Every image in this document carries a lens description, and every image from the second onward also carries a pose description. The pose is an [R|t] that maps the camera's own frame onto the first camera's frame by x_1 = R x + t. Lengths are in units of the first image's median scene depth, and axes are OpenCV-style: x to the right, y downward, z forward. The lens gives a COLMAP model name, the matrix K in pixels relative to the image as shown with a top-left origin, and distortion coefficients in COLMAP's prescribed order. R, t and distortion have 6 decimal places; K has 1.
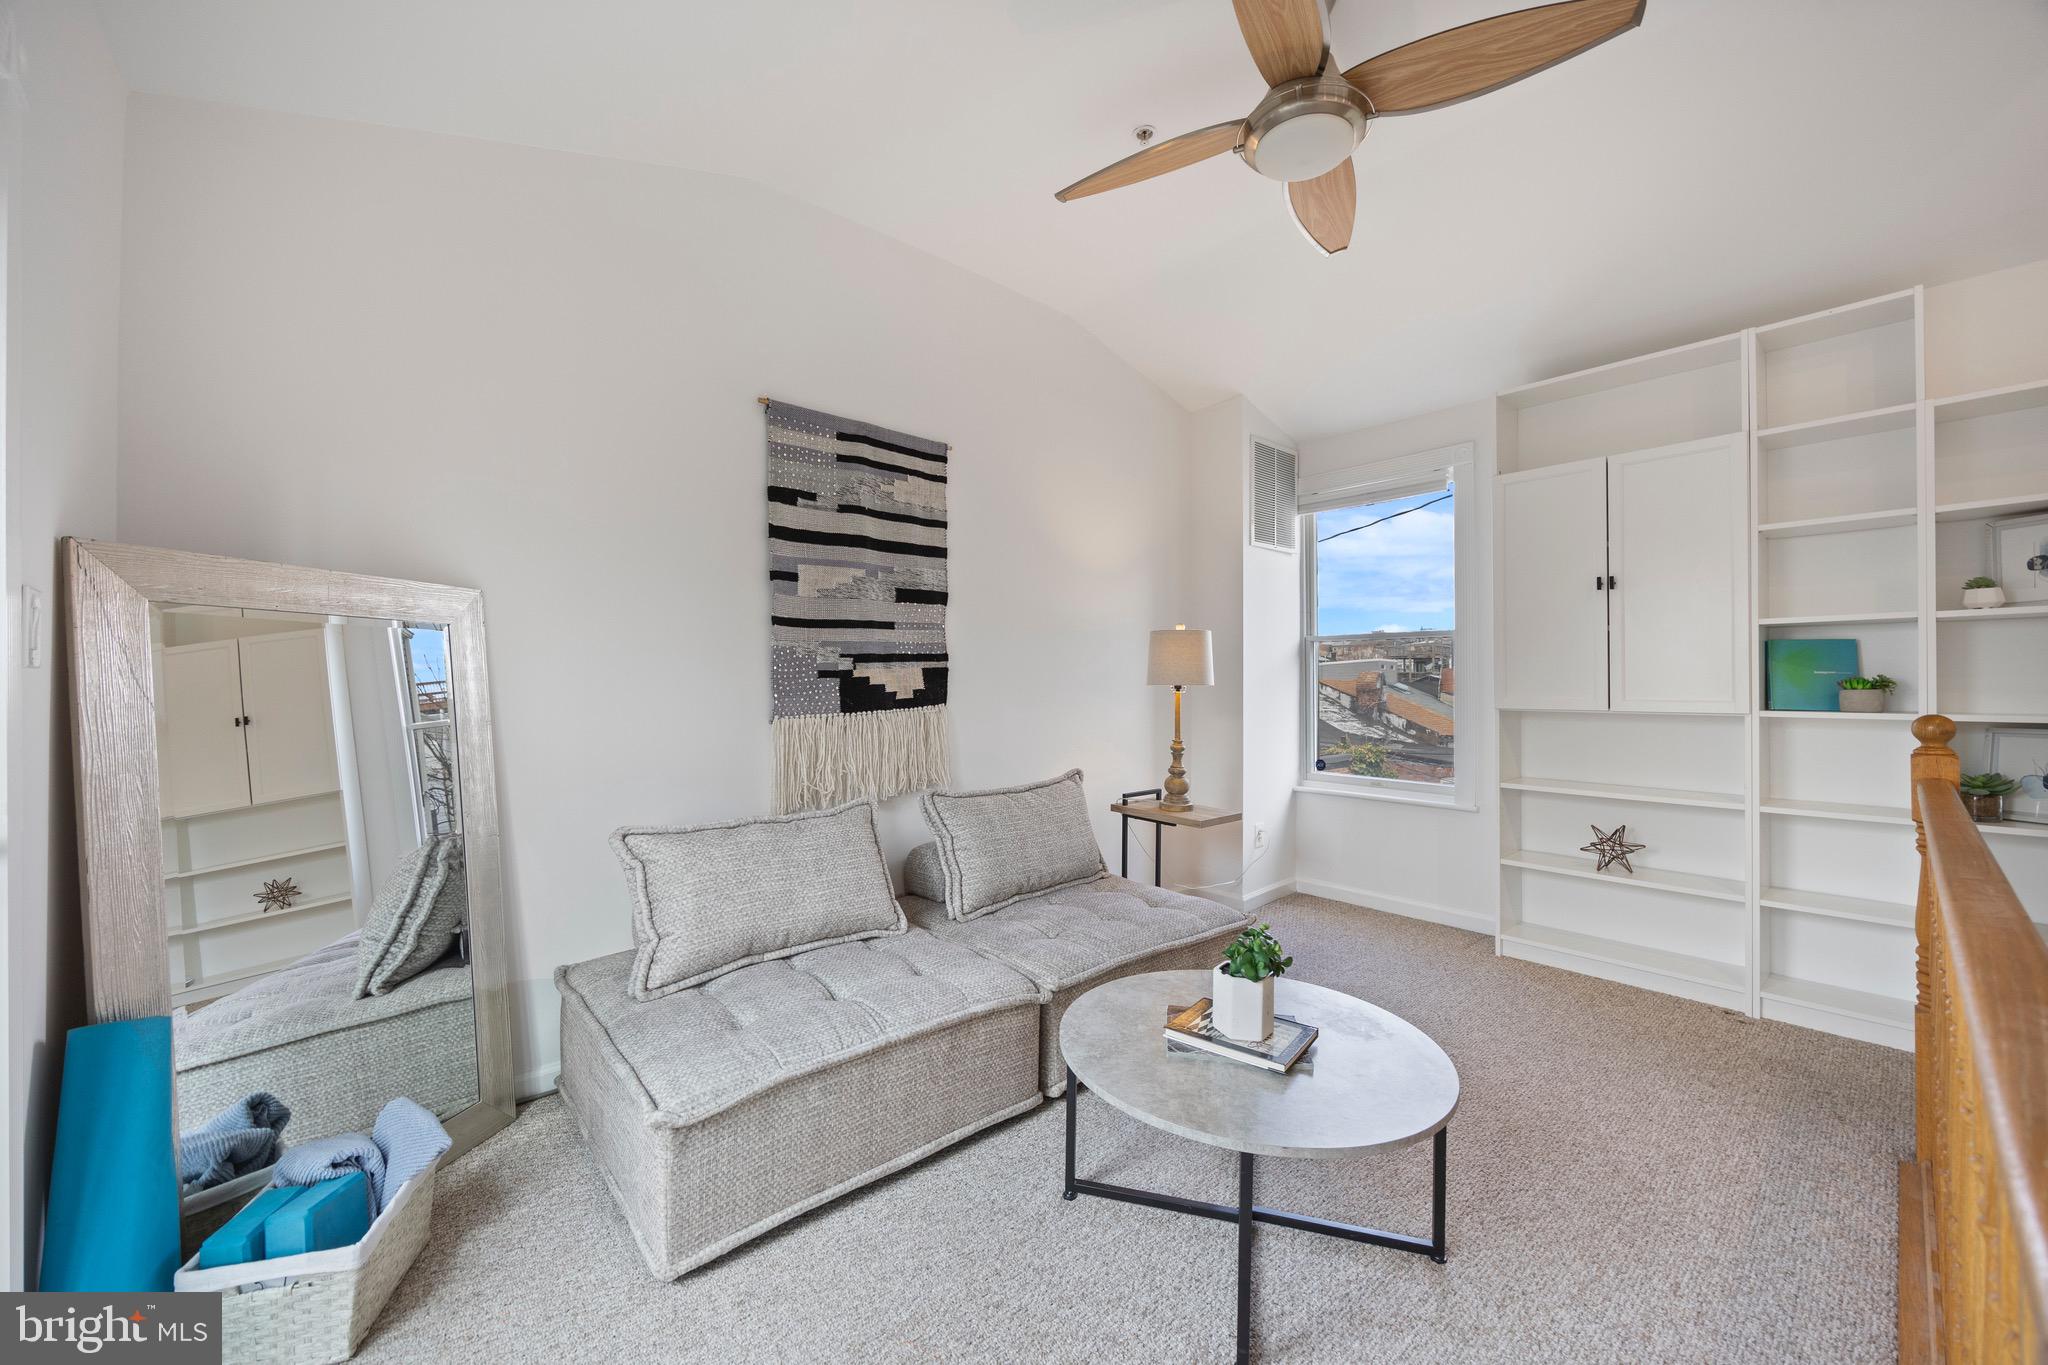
lens RADIAL K [[781.4, 0, 991.4], [0, 781.4, 680.2], [0, 0, 1]] dist [-0.005286, 0.001143]
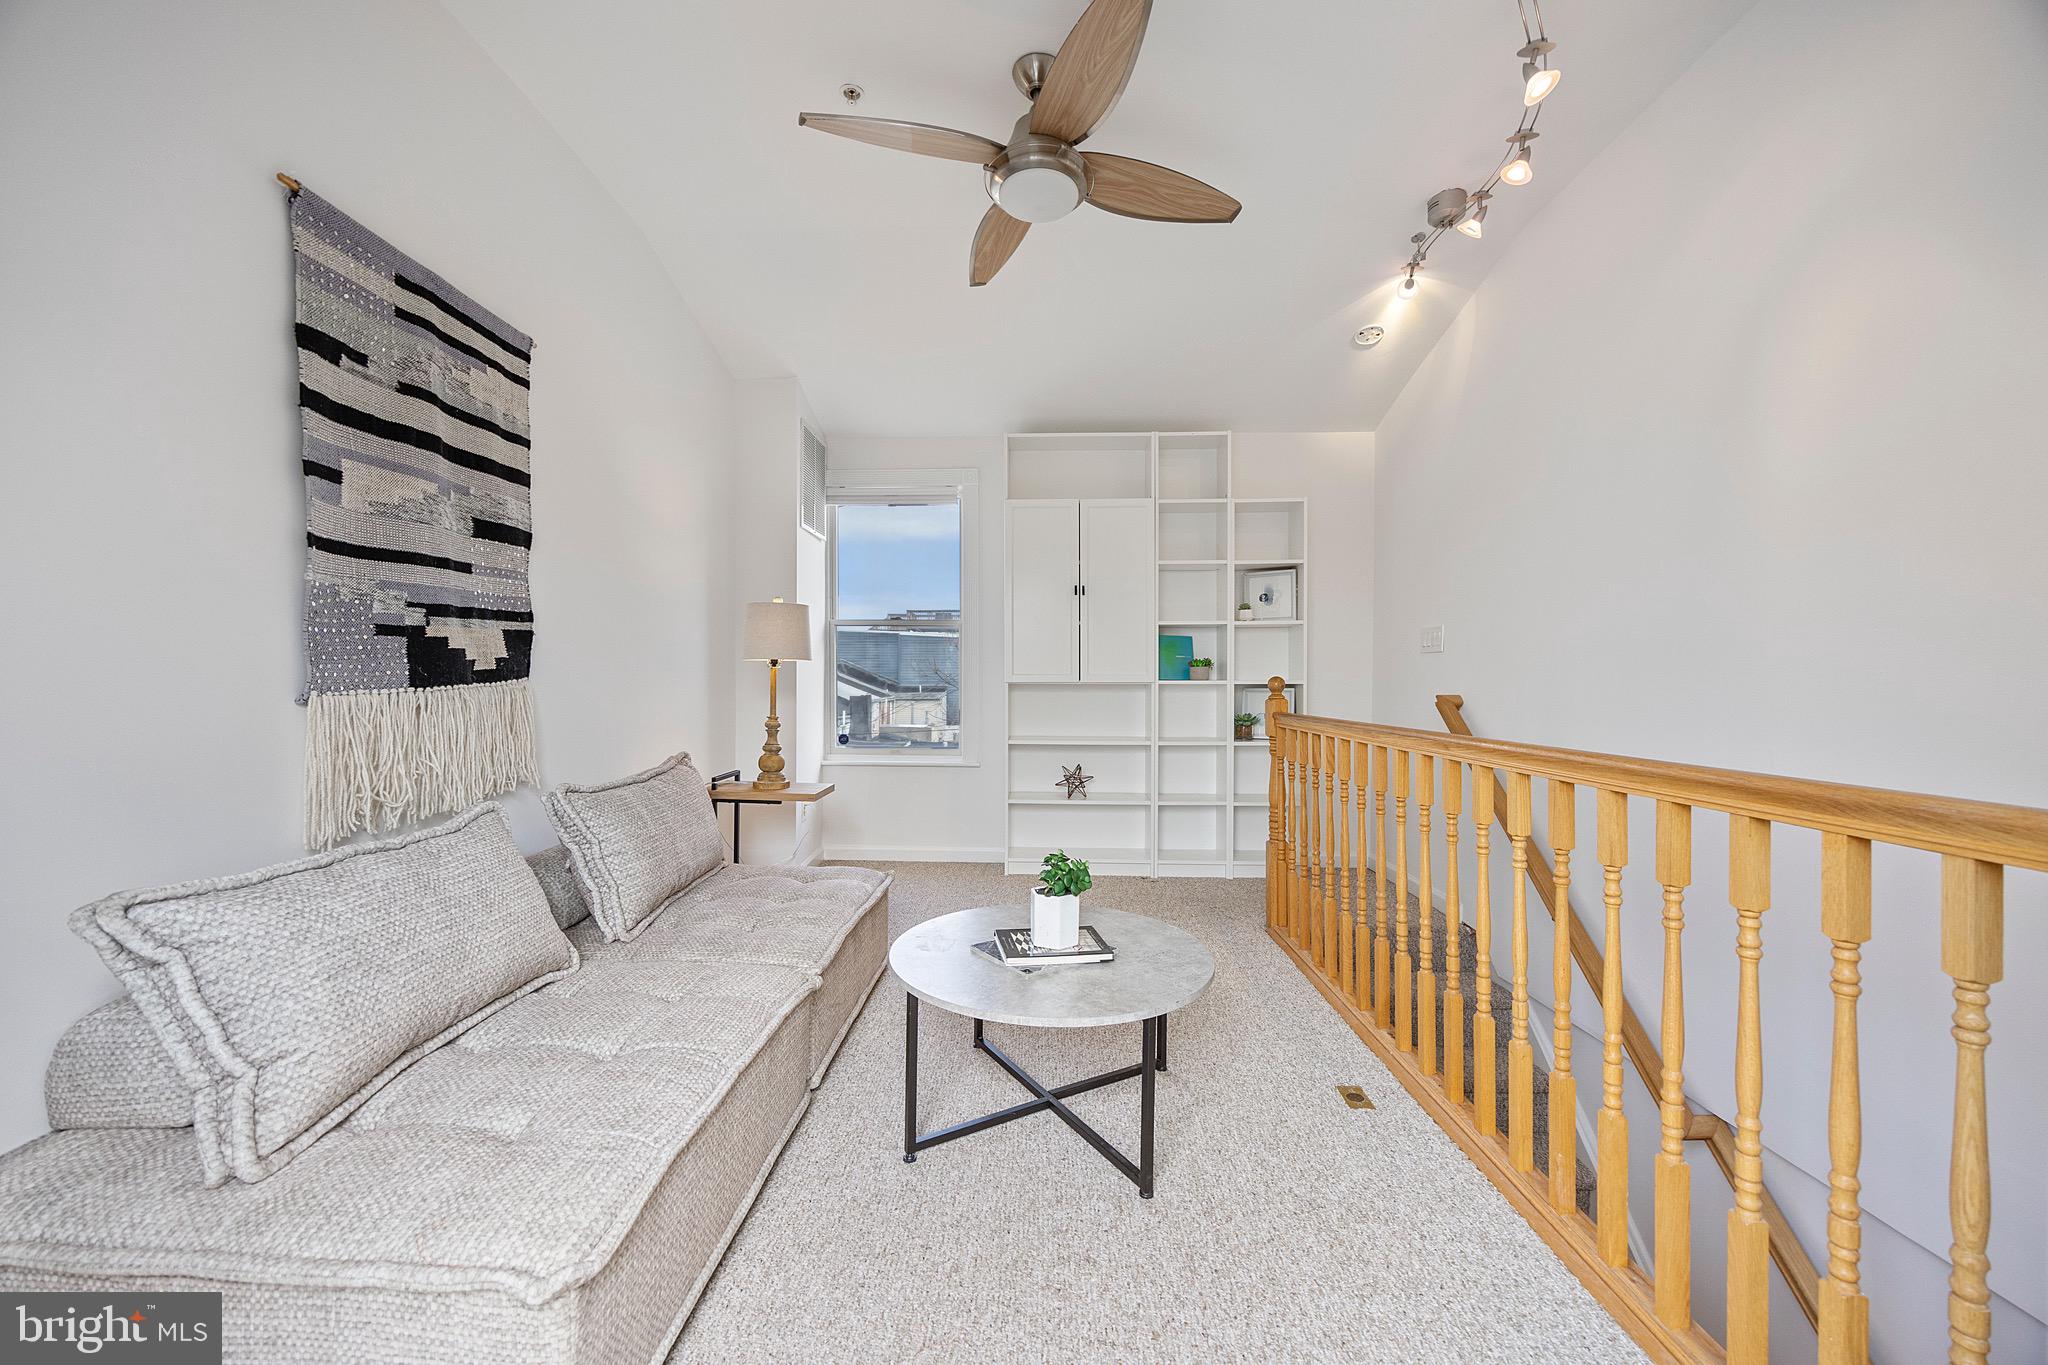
lens RADIAL K [[781.4, 0, 1004.8], [0, 781.4, 684.8], [0, 0, 1]] dist [-0.005286, 0.001143]
pose [[0.680904, -0.006331, 0.732345, -0.342700], [-0.004945, 0.999900, 0.013241, 0.028074], [-0.732356, -0.012638, 0.680805, 0.153722]]
